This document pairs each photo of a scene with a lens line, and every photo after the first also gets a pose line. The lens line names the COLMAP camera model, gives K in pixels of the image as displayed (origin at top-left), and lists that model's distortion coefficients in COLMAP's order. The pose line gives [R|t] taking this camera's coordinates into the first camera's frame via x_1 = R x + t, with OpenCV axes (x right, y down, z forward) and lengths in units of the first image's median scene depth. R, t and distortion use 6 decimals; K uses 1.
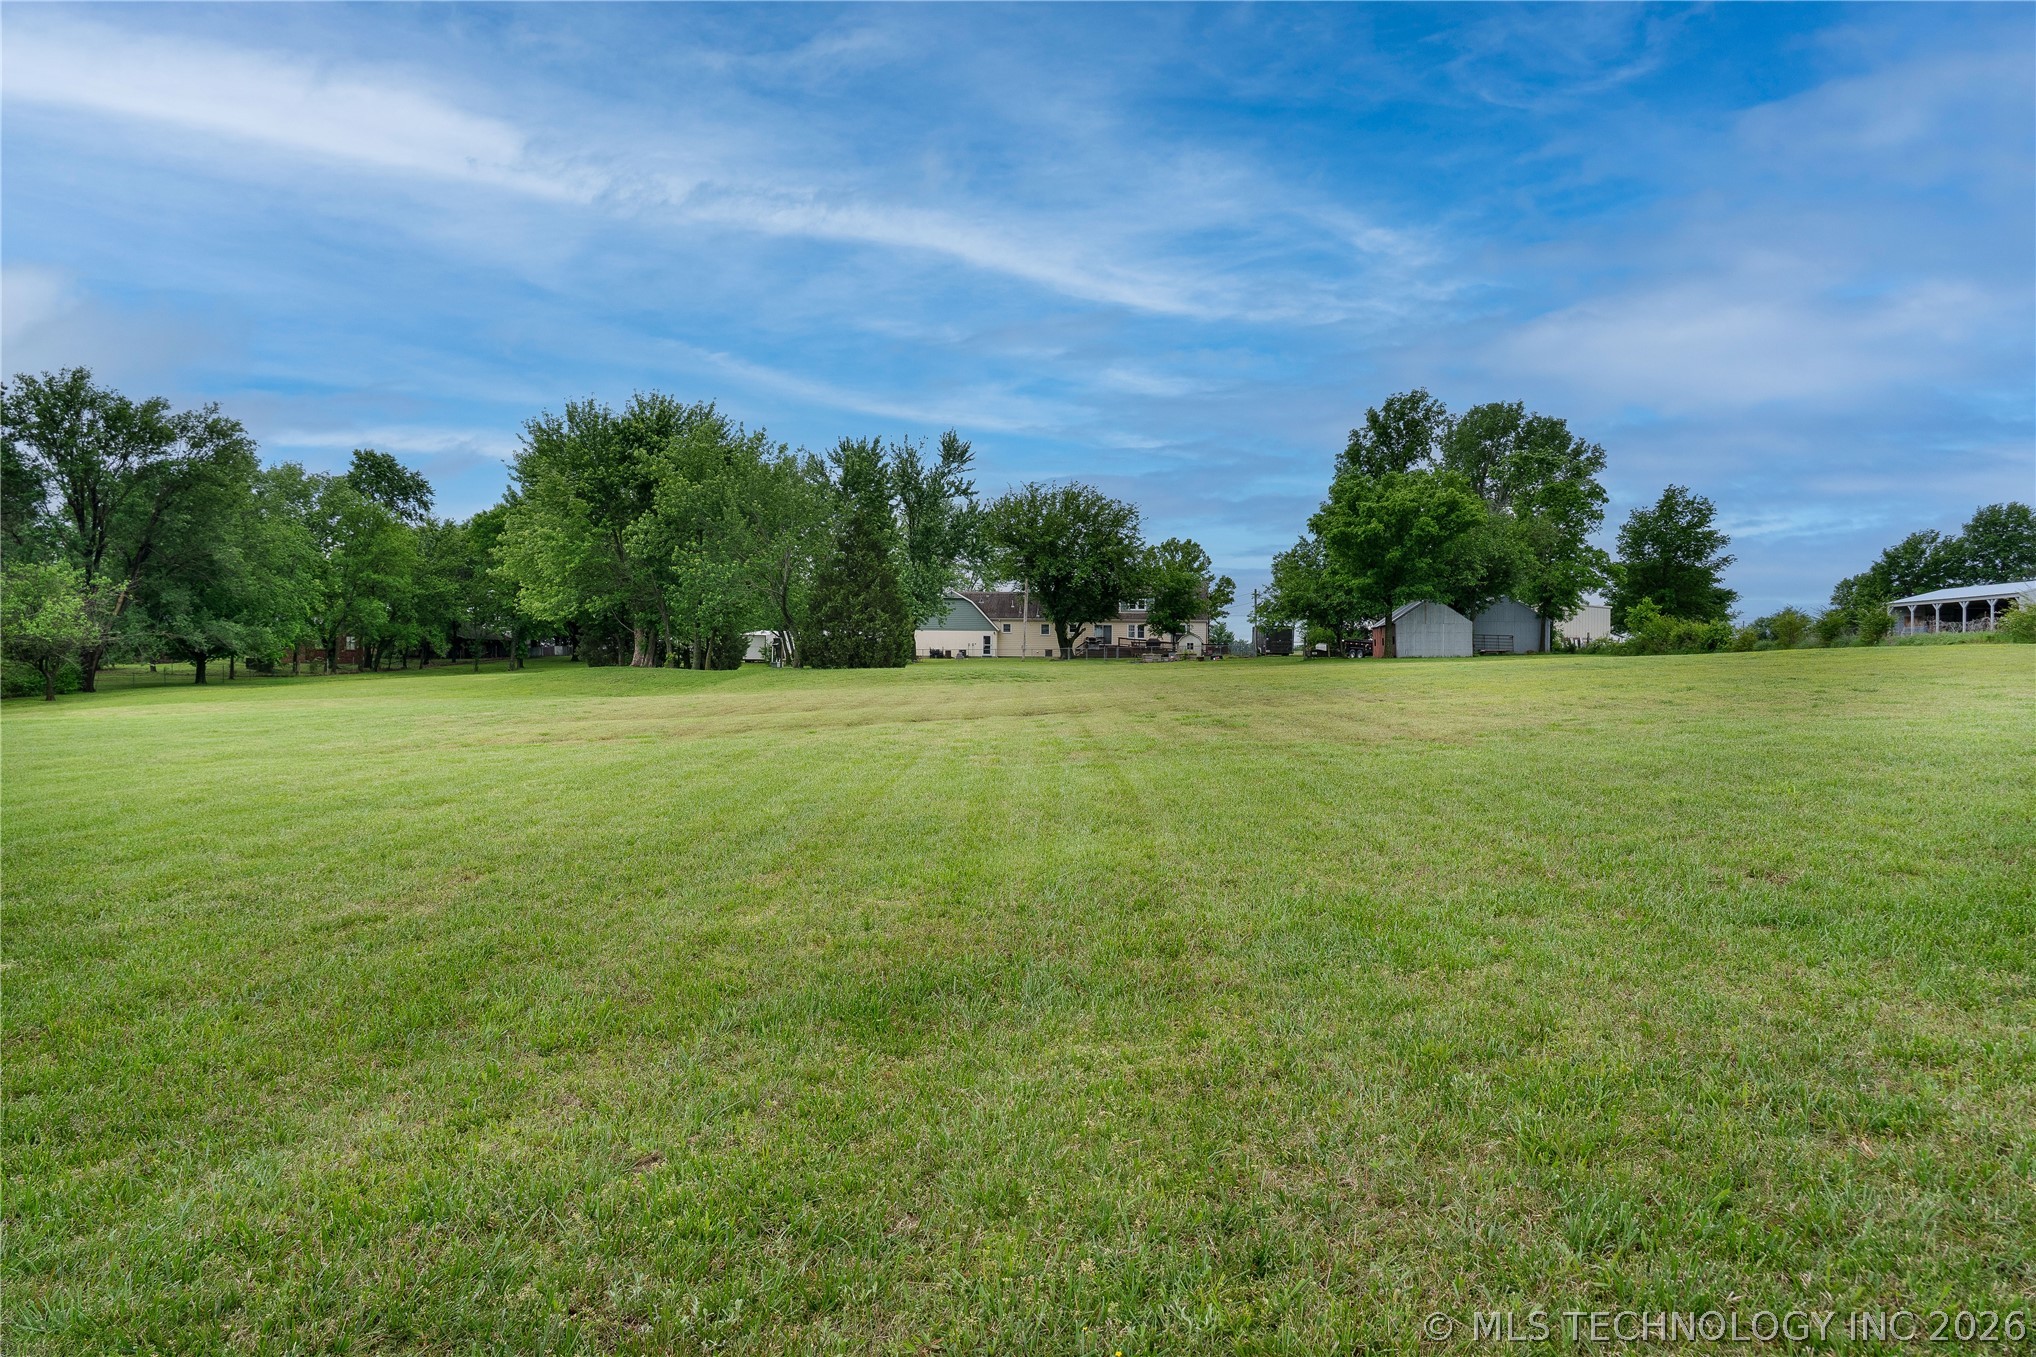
lens RADIAL K [[1393.5, 0, 1015.6], [0, 1393.5, 680.6], [0, 0, 1]] dist [0.001535, -0.000346]
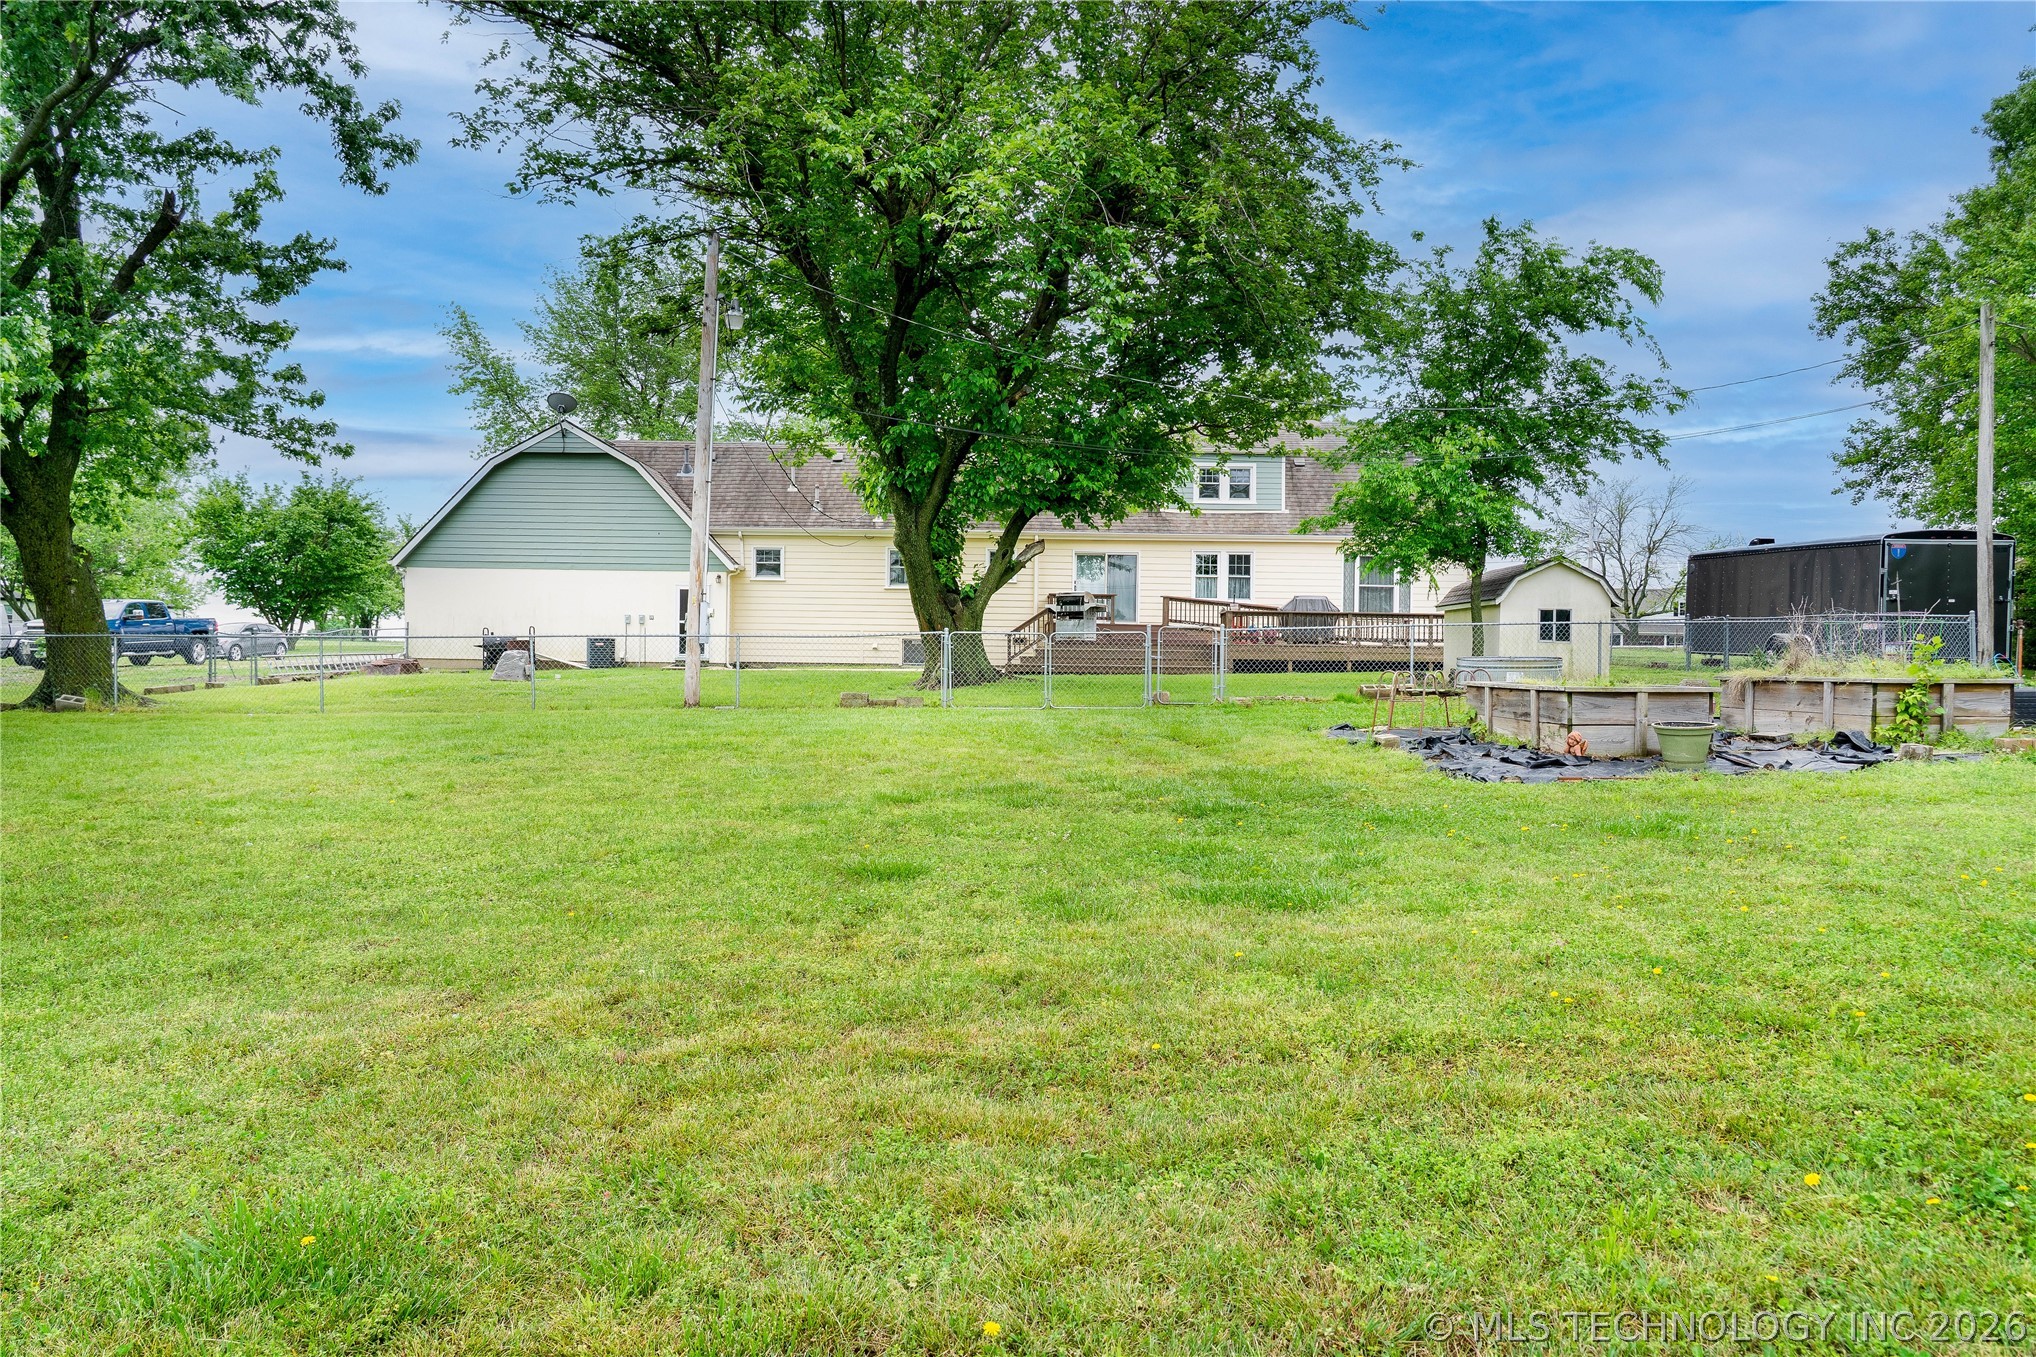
lens RADIAL K [[1393.5, 0, 1019.0], [0, 1393.5, 679.6], [0, 0, 1]] dist [0.001535, -0.000346]
pose [[0.998426, -0.001494, 0.056061, 0.033834], [0.000702, 0.999900, 0.014148, -0.020031], [-0.056076, -0.014086, 0.998327, 0.810434]]
